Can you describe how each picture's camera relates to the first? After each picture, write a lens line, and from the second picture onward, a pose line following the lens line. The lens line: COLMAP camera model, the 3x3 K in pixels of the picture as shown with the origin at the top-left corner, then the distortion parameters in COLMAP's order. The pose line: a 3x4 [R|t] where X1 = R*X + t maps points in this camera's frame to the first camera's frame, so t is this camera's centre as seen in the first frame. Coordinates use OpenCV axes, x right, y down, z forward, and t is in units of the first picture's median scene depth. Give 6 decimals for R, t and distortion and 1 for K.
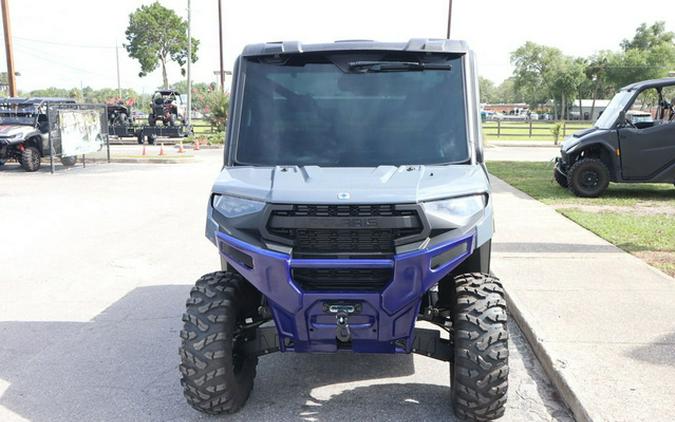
lens RADIAL K [[678.2, 0, 304.6], [0, 678.2, 209.9], [0, 0, 1]] dist [-0.011028, 0.004803]
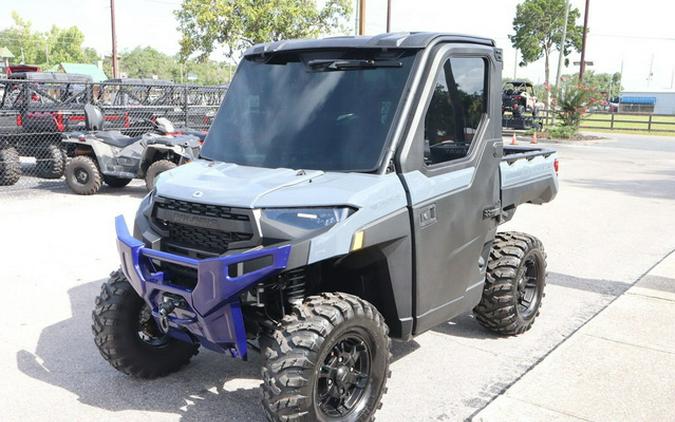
lens RADIAL K [[666.9, 0, 337.5], [0, 666.9, 211.0], [0, 0, 1]] dist [-0.017340, -0.001537]
pose [[0.835778, 0.110582, -0.537817, 0.121211], [-0.099598, 0.993793, 0.049561, -0.010306], [0.539959, 0.012144, 0.841604, 0.041278]]
